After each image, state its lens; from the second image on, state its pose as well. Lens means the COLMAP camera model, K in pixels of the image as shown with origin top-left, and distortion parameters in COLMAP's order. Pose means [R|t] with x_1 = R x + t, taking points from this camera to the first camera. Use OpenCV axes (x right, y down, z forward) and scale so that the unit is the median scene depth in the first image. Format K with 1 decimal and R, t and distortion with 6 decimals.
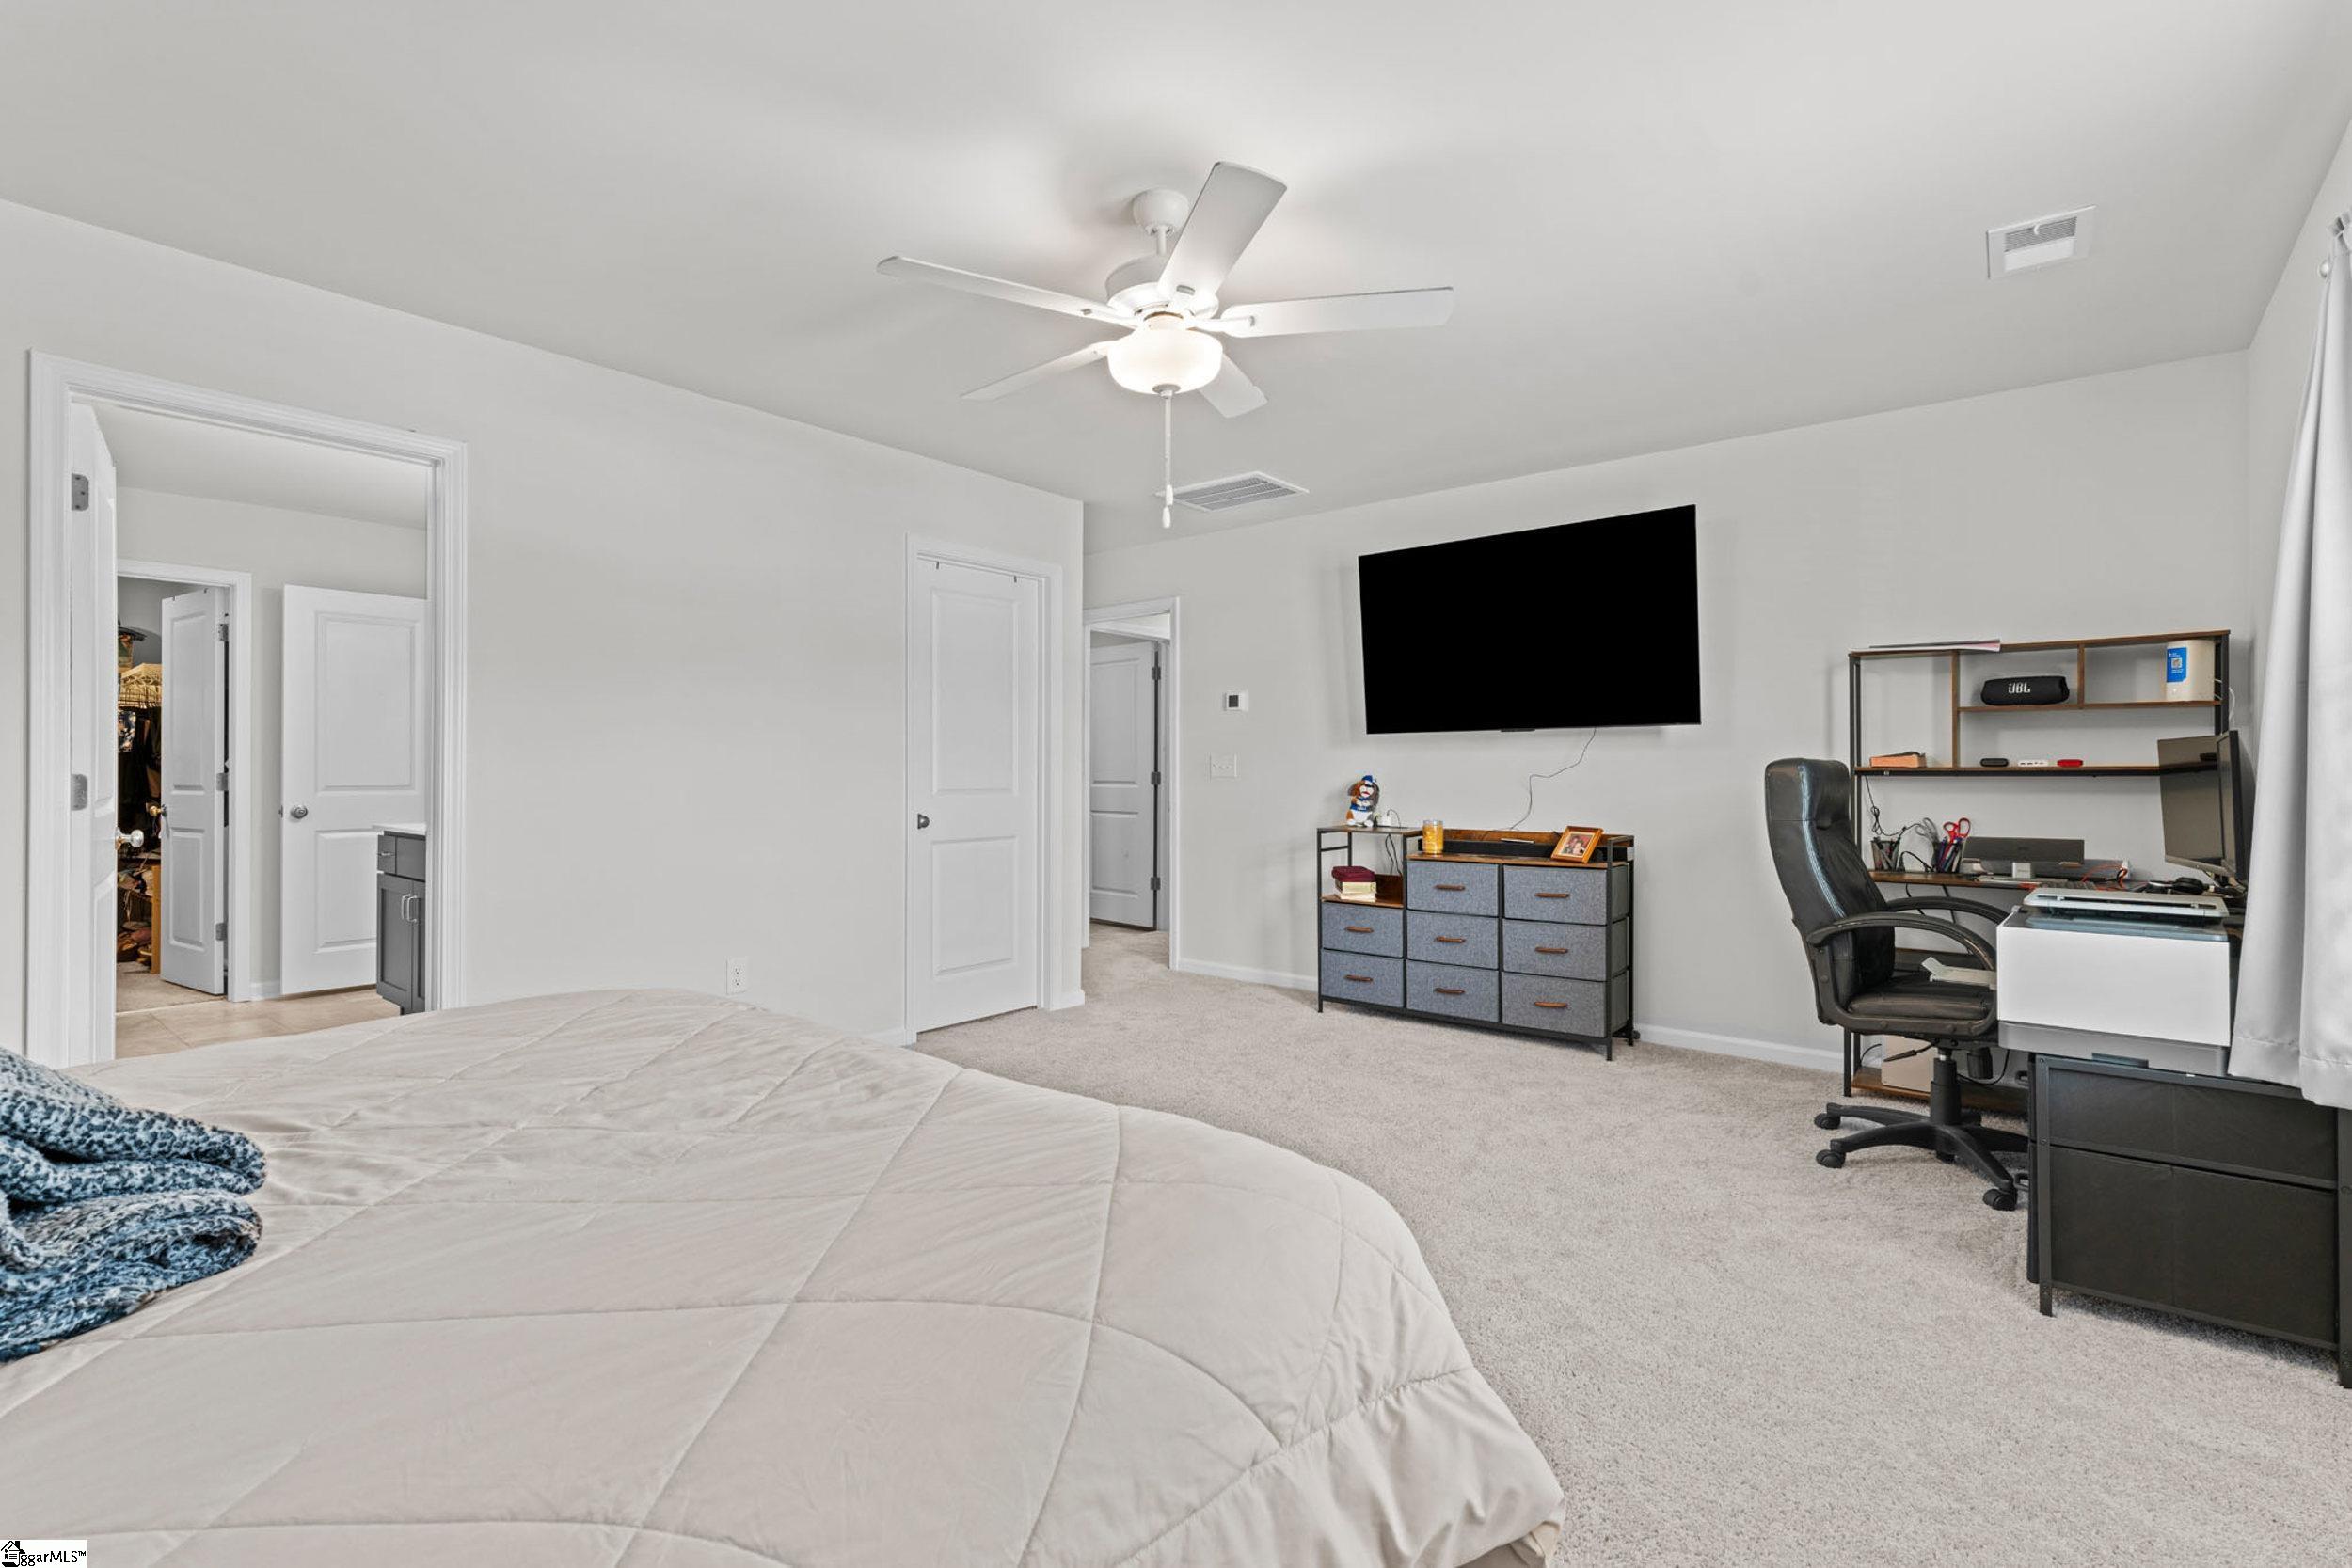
lens RADIAL K [[1042.1, 0, 1177.9], [0, 1042.1, 780.1], [0, 0, 1]] dist [-0.001914, -0.000457]
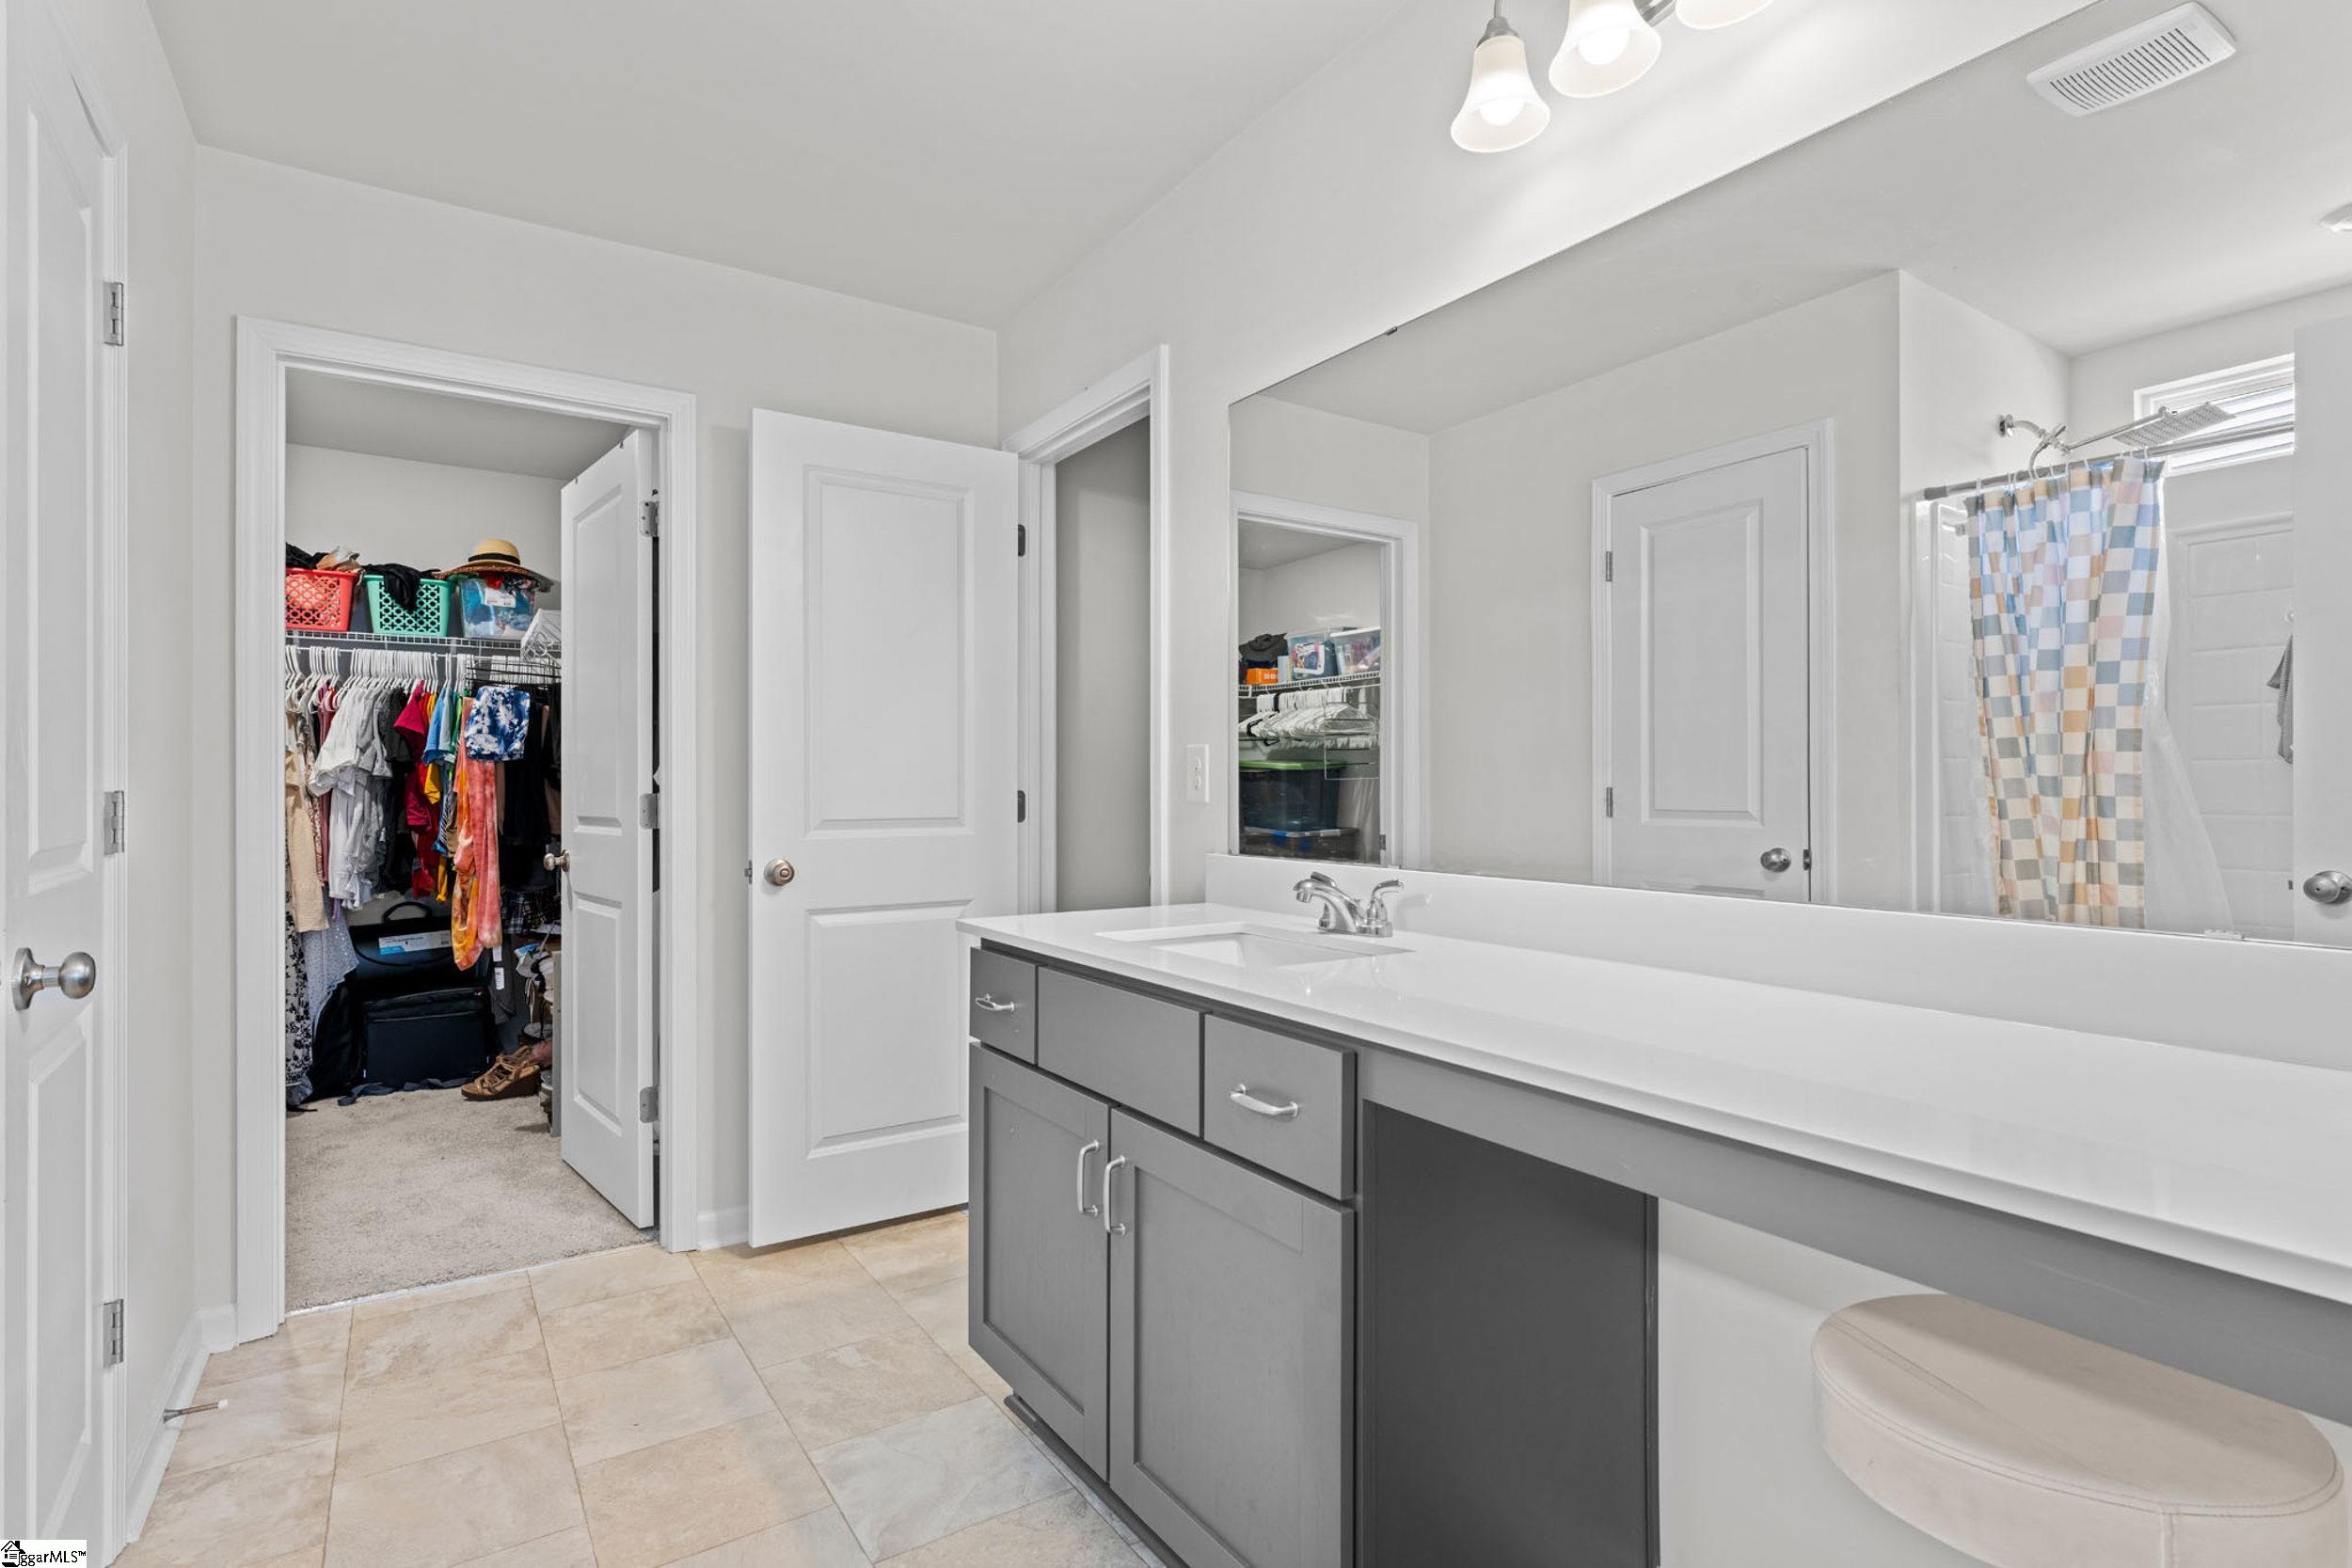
lens RADIAL K [[1131.5, 0, 1180.1], [0, 1131.5, 787.8], [0, 0, 1]] dist [0.004125, 0.000228]
pose [[0.955209, -0.006304, -0.295864, -0.498092], [0.005665, 0.999979, -0.003018, -0.006891], [0.295877, 0.001207, 0.955225, 0.537749]]
